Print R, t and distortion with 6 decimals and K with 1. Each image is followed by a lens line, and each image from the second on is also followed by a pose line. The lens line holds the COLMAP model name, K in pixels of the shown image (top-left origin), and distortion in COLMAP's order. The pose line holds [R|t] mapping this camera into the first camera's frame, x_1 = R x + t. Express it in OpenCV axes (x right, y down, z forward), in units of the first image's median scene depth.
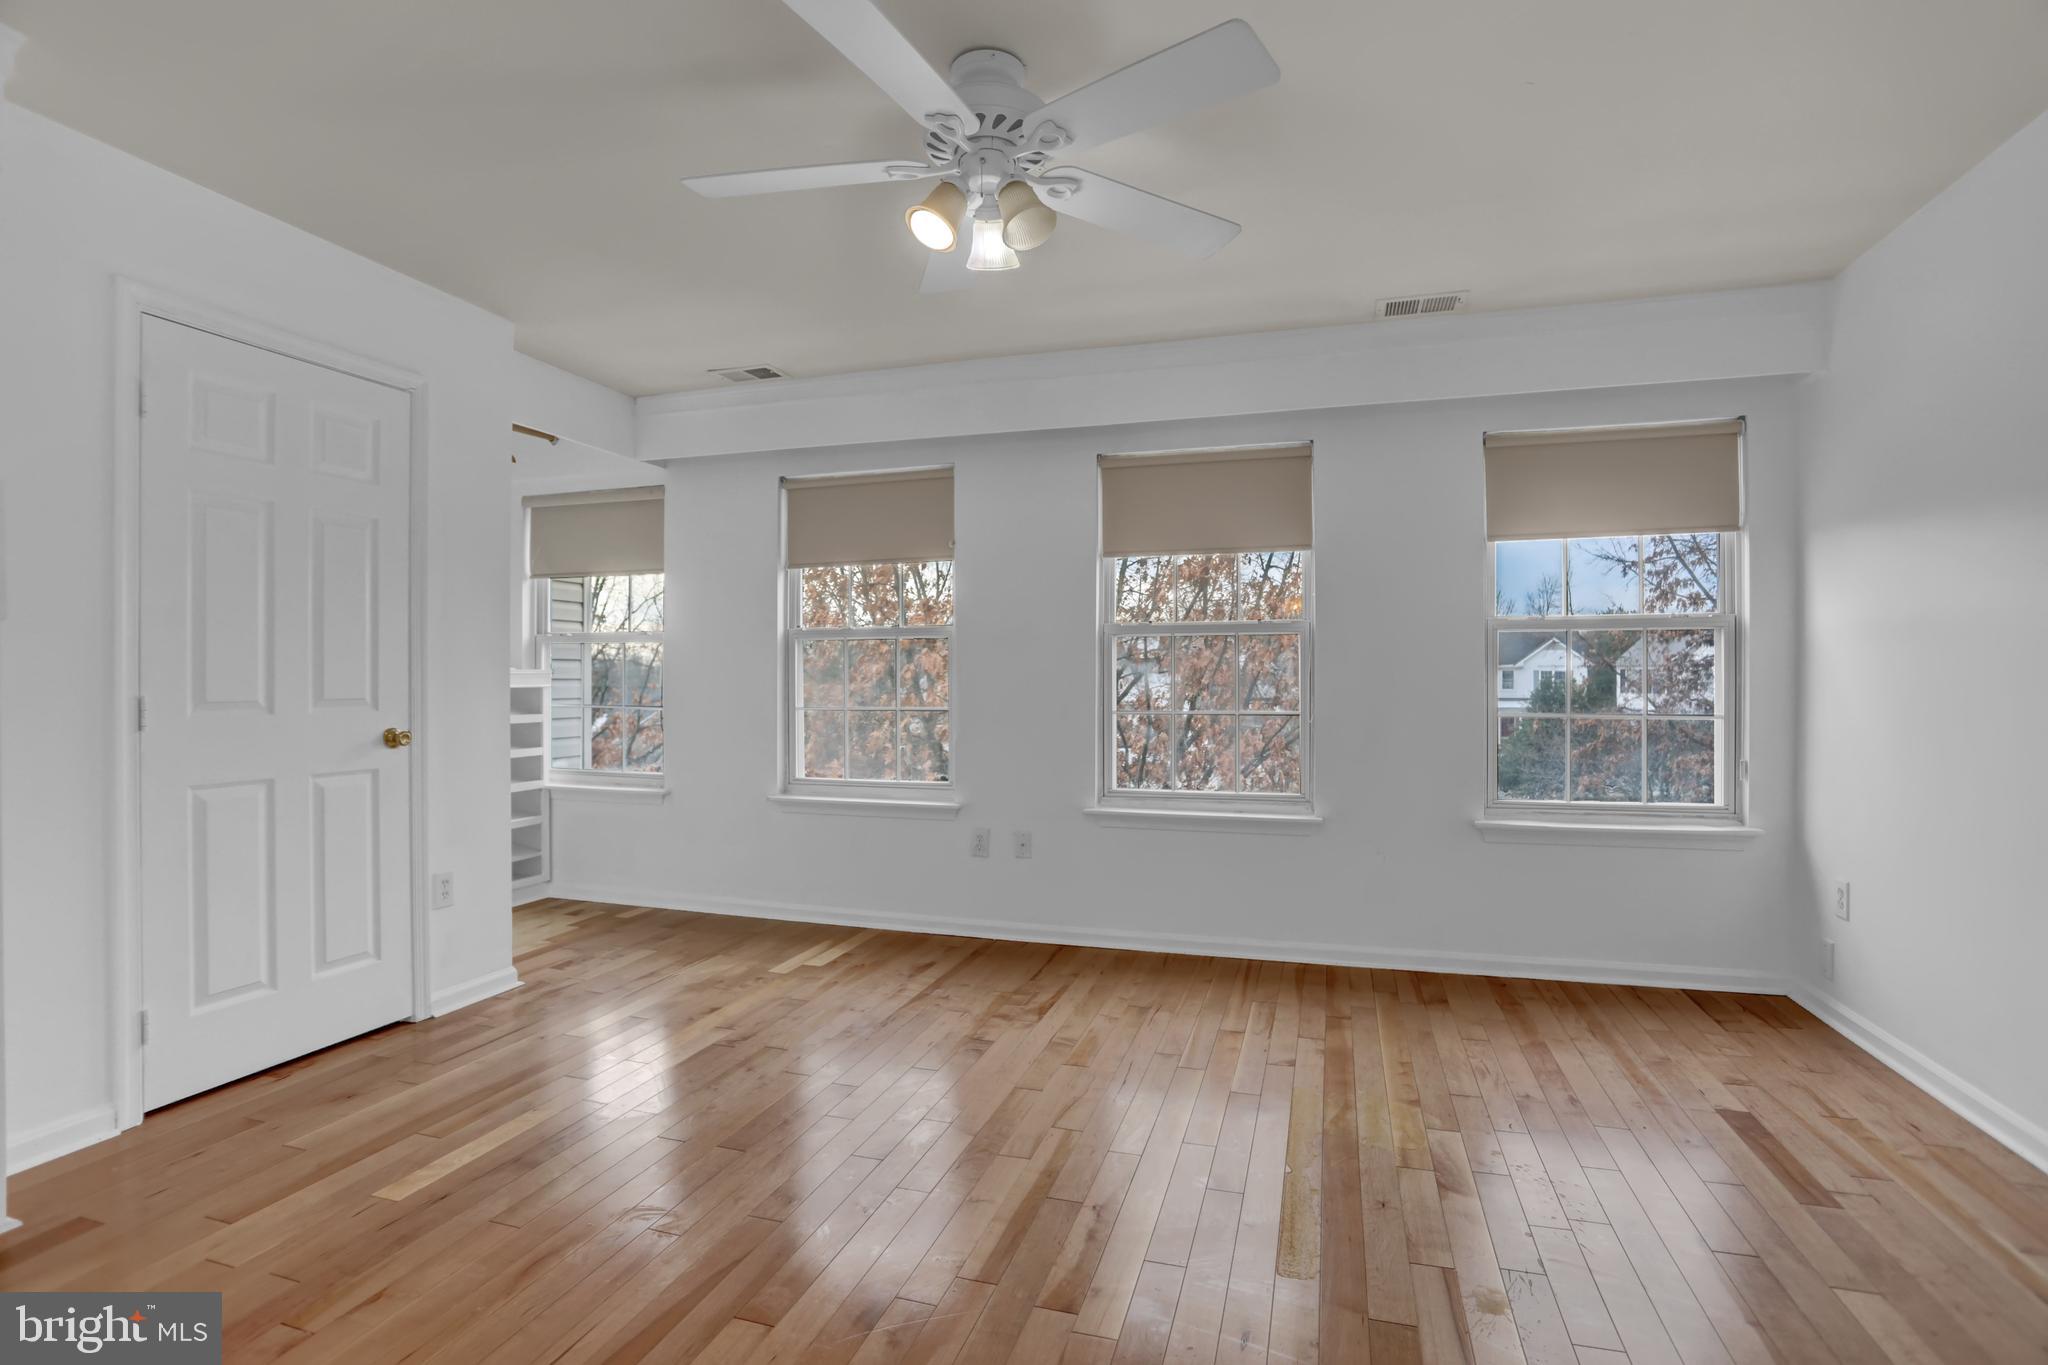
lens RADIAL K [[985.8, 0, 1028.4], [0, 985.8, 679.8], [0, 0, 1]] dist [-0.079175, 0.033480]
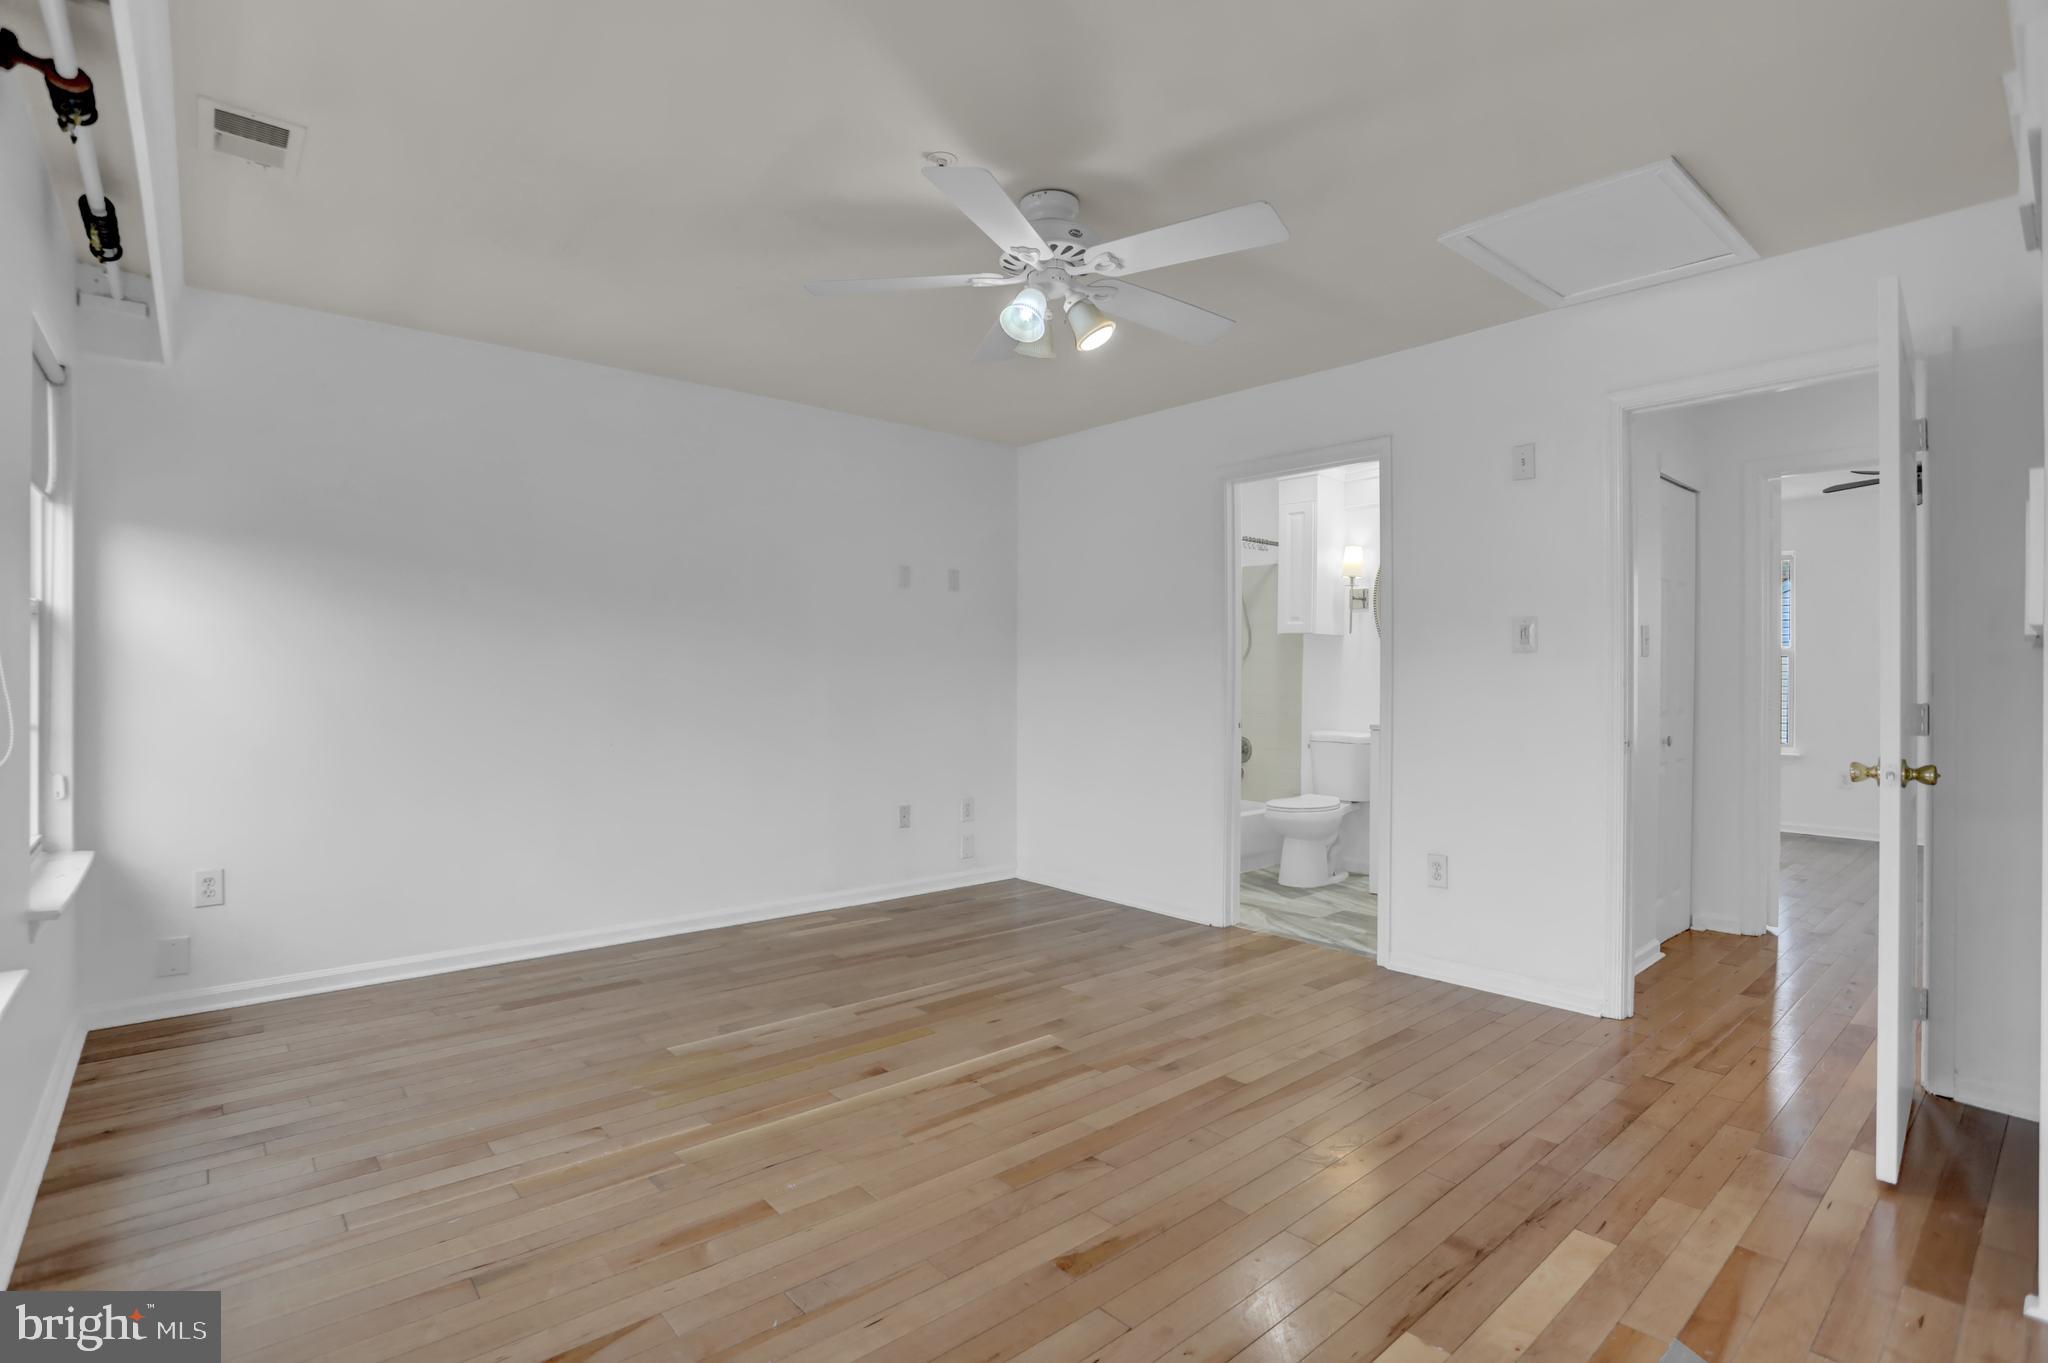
lens RADIAL K [[985.8, 0, 1028.4], [0, 985.8, 678.8], [0, 0, 1]] dist [-0.079175, 0.033480]
pose [[-0.854390, -0.004391, 0.519613, -0.473436], [-0.002329, 0.999987, 0.004620, -0.008972], [-0.519627, 0.002737, -0.854389, 1.450515]]
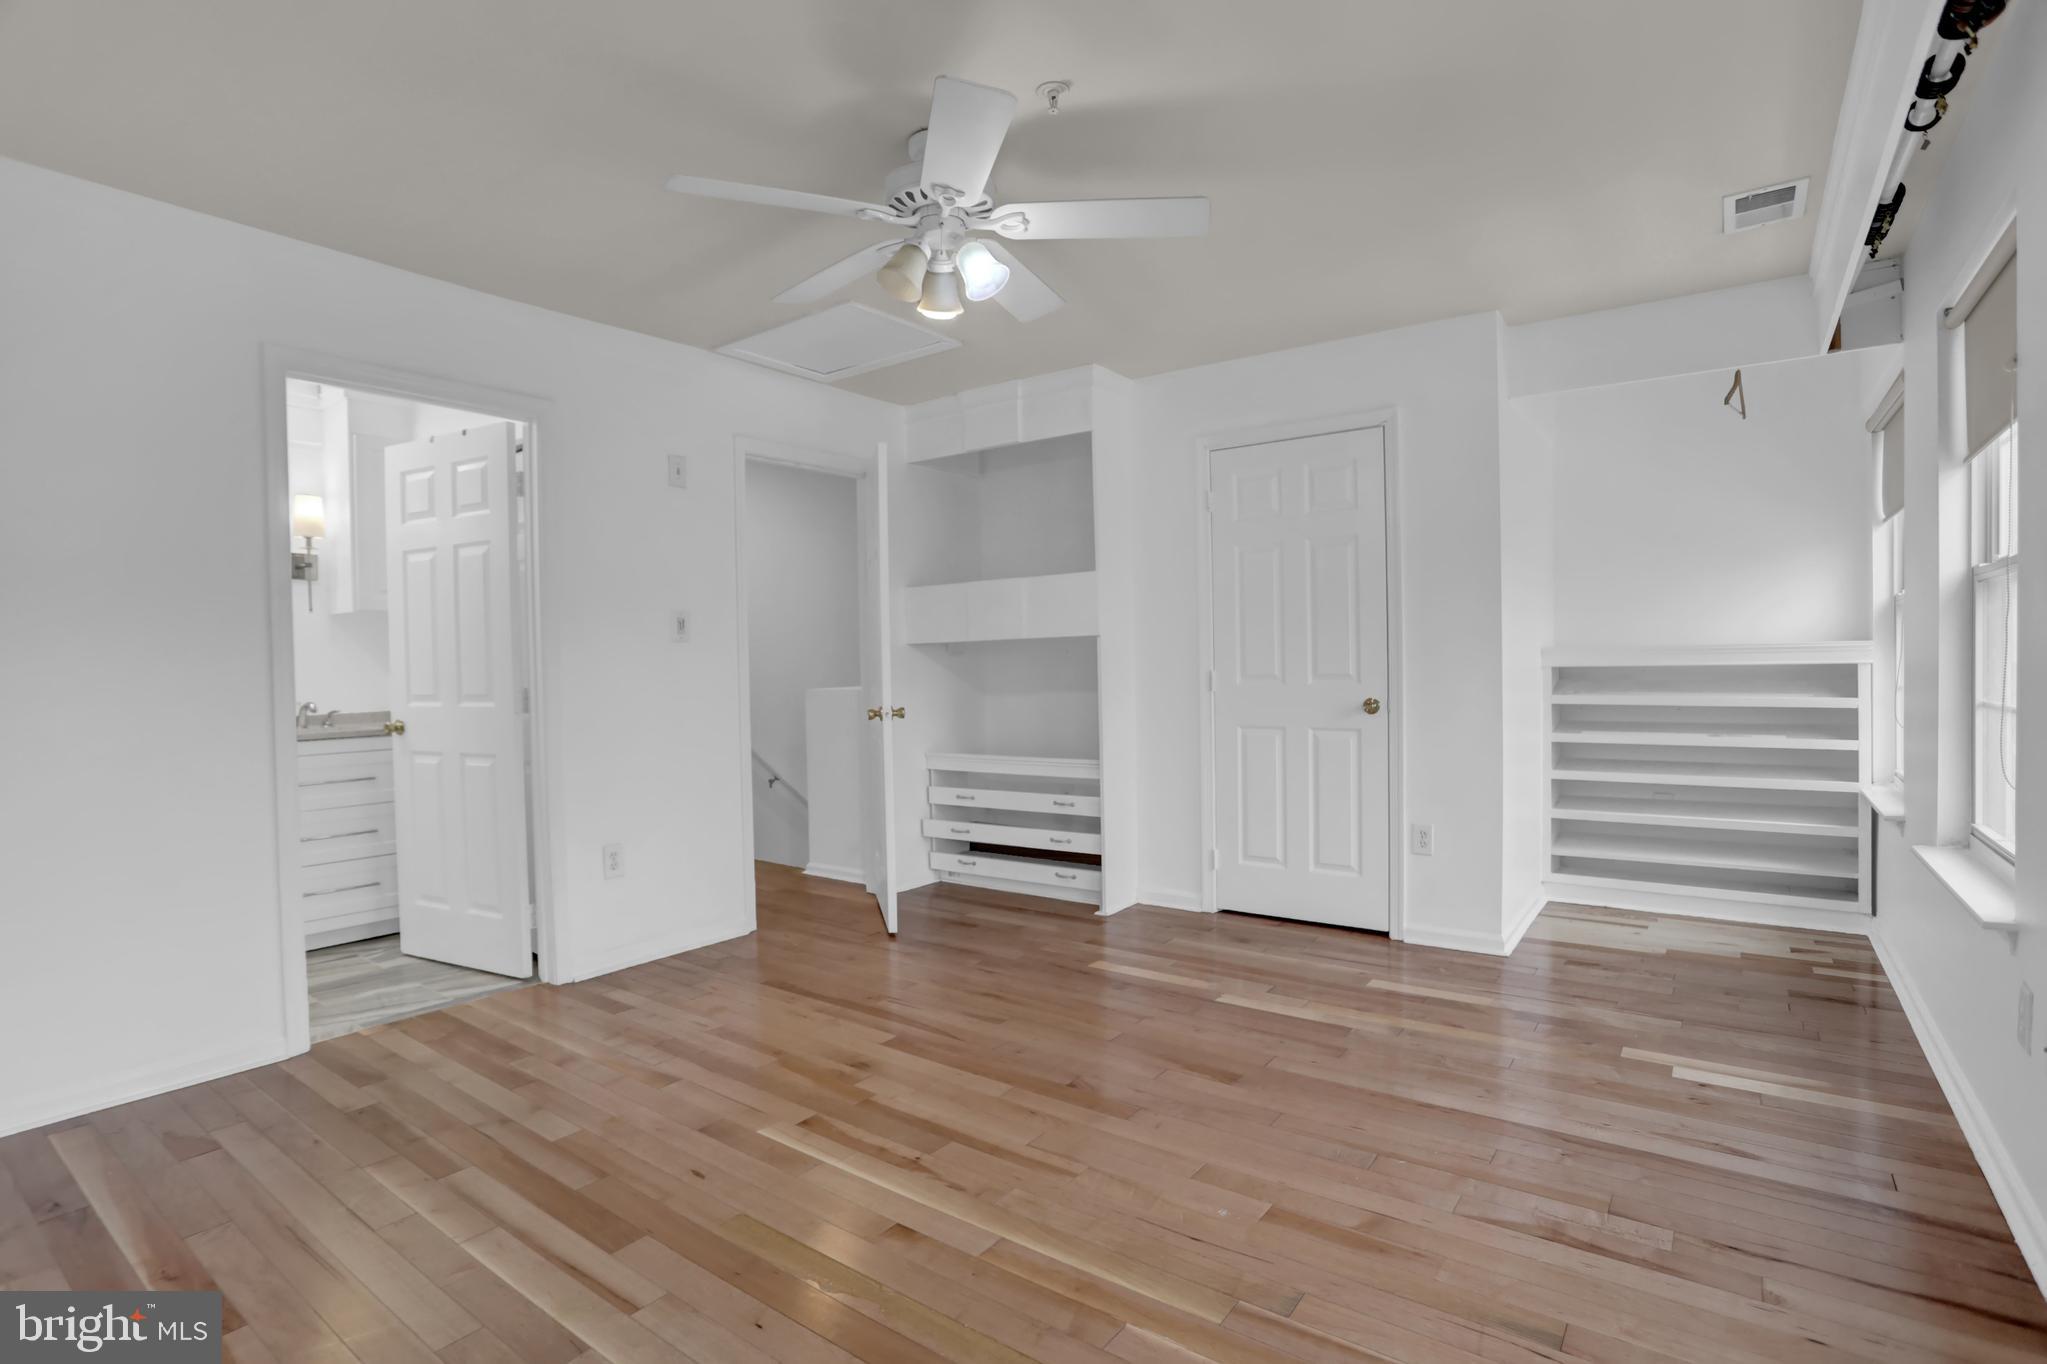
lens RADIAL K [[985.4, 0, 1027.9], [0, 985.4, 679.3], [0, 0, 1]] dist [-0.079175, 0.033480]
pose [[-0.324851, 0.024470, -0.945449, 0.717091], [0.014075, 0.999680, 0.021037, -0.007827], [0.945661, -0.006474, -0.325091, 1.016403]]
